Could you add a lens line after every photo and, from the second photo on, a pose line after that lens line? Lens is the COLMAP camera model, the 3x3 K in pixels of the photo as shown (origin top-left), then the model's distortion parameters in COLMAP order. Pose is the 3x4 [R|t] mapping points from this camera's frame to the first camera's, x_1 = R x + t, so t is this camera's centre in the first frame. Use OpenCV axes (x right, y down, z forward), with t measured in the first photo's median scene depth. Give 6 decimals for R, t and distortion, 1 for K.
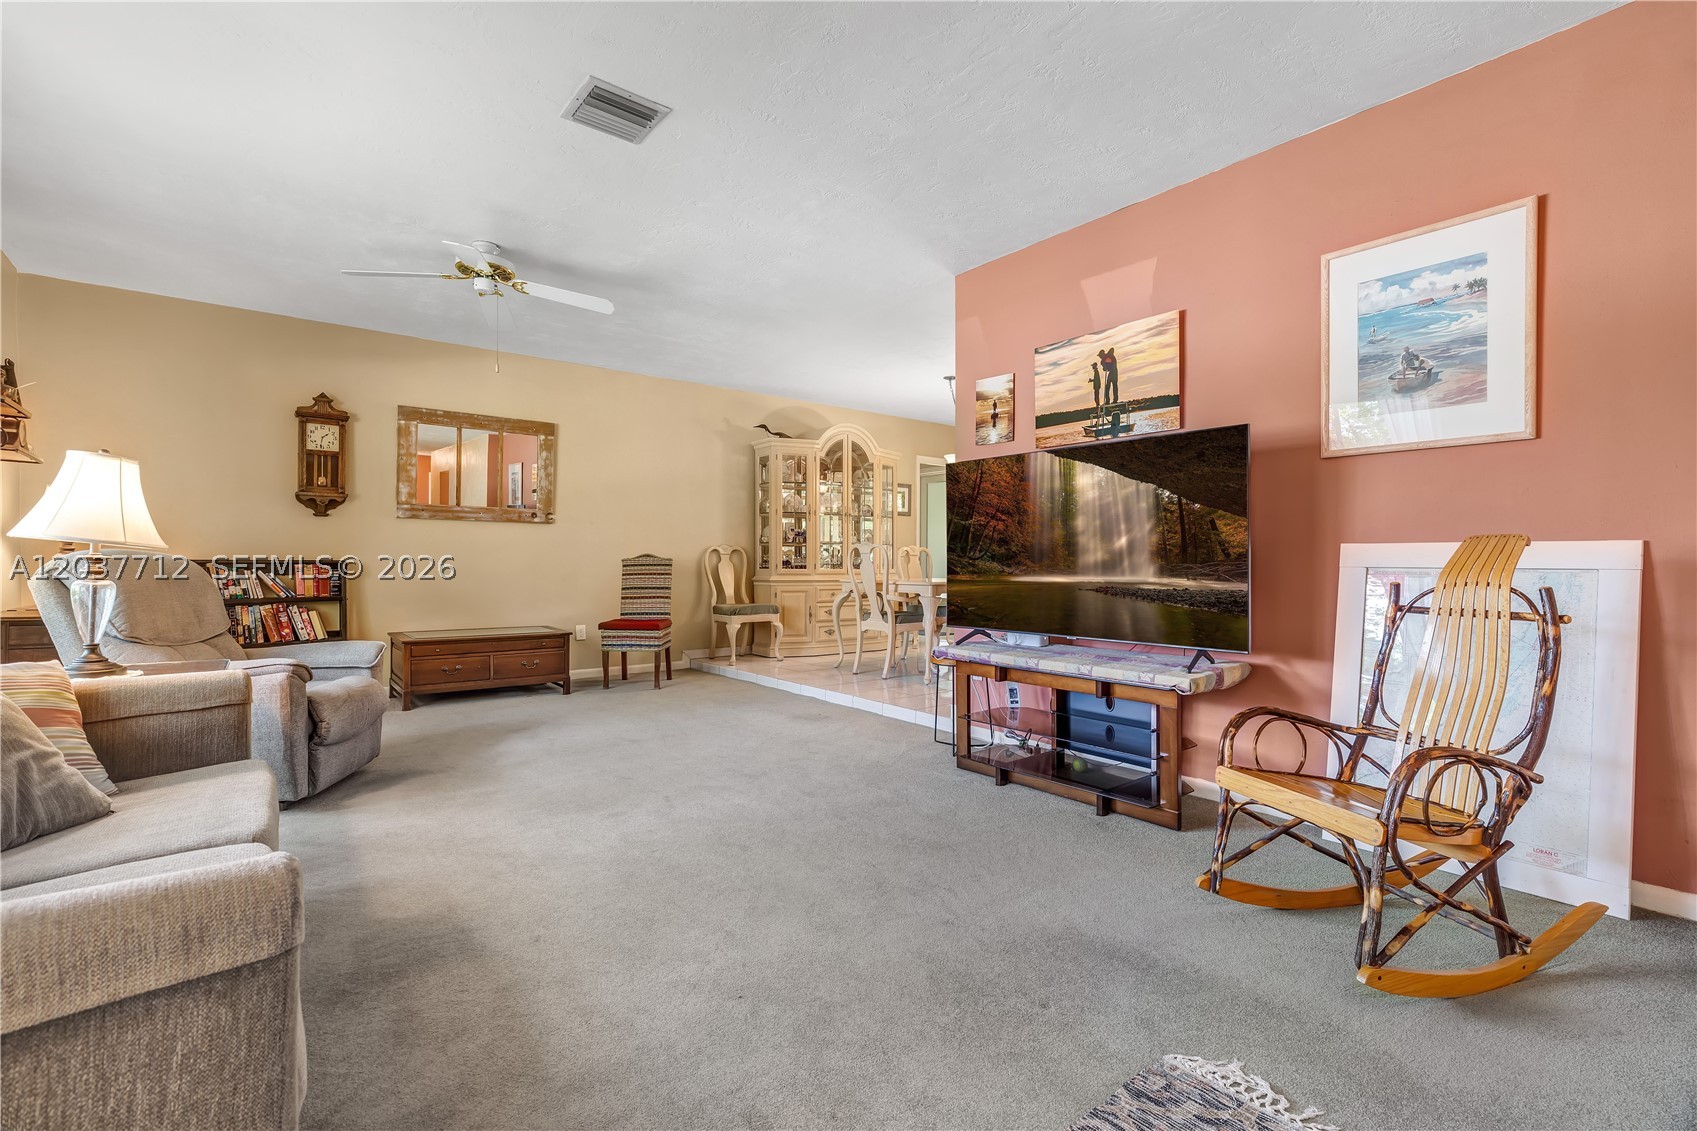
lens RADIAL K [[772.0, 0, 845.8], [0, 772.0, 564.2], [0, 0, 1]] dist [0.003907, -0.000284]
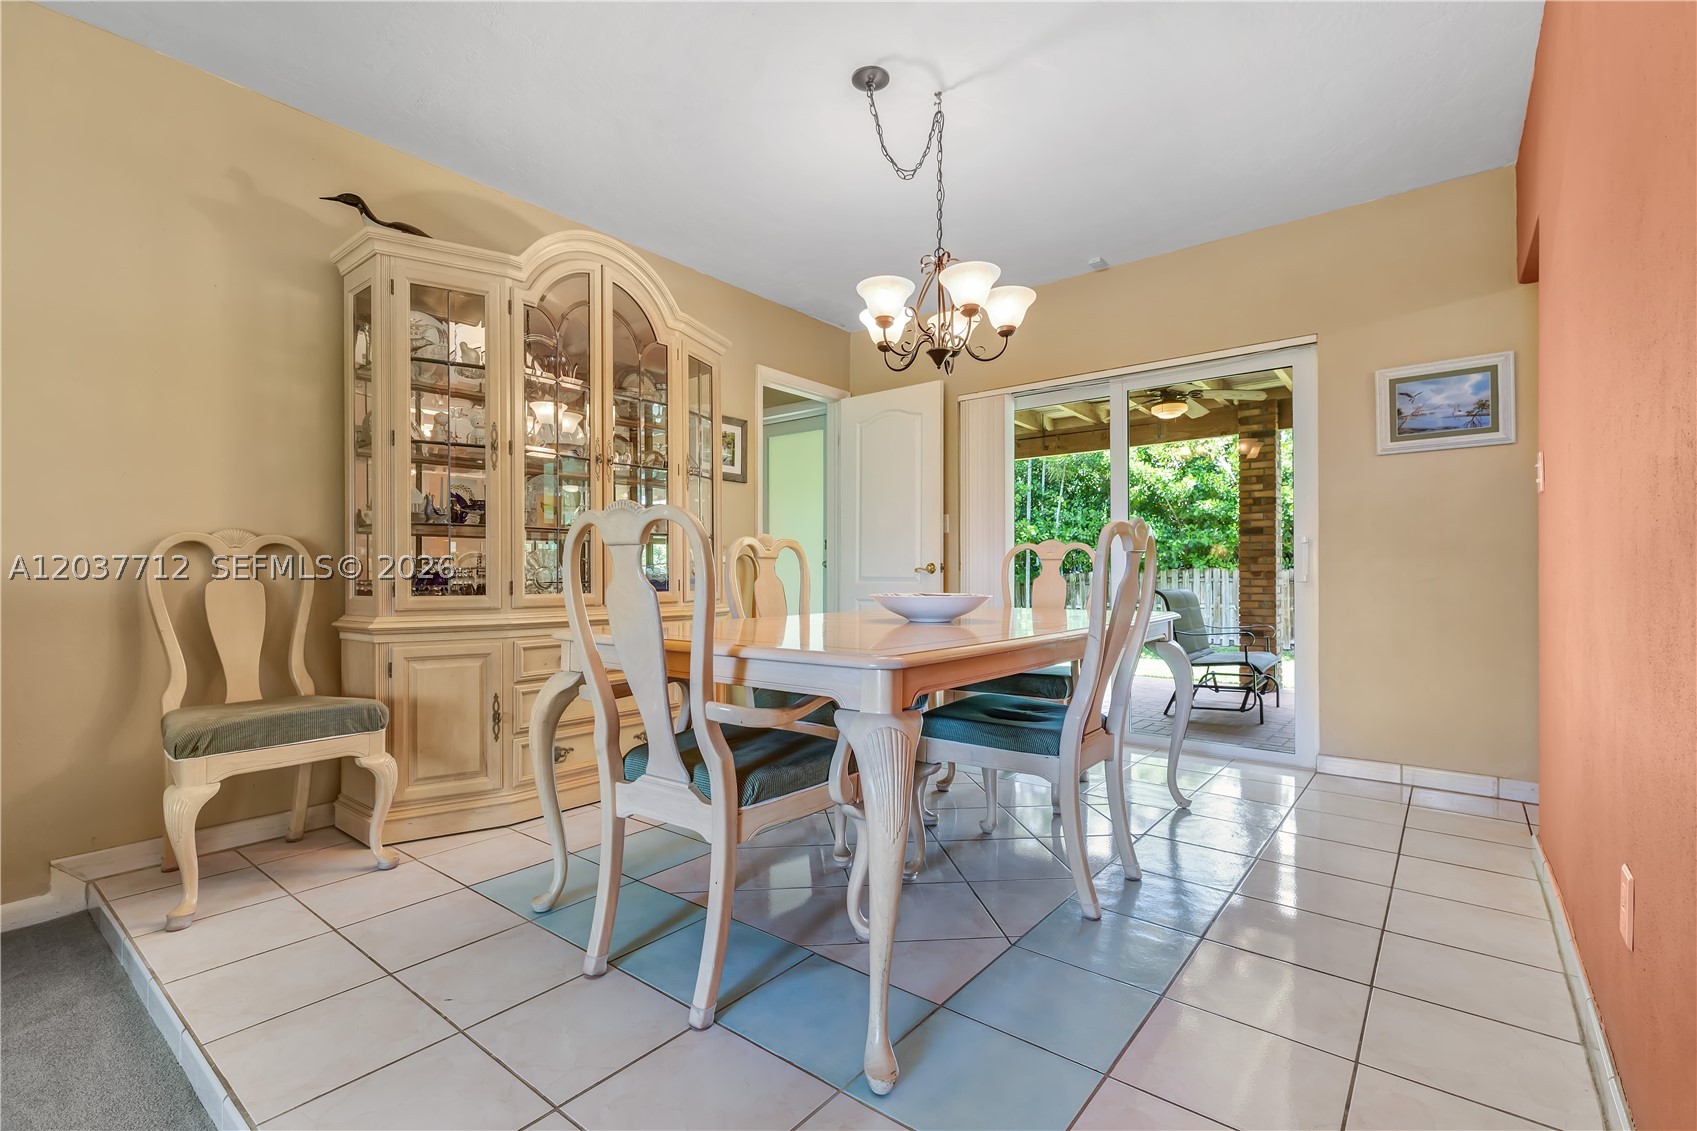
lens RADIAL K [[767.6, 0, 823.3], [0, 767.6, 571.2], [0, 0, 1]] dist [-0.011053, 0.000181]
pose [[0.976295, -0.003474, 0.216417, 0.029668], [0.004678, 0.999976, -0.005052, -0.003335], [-0.216394, 0.005945, 0.976288, 0.604580]]
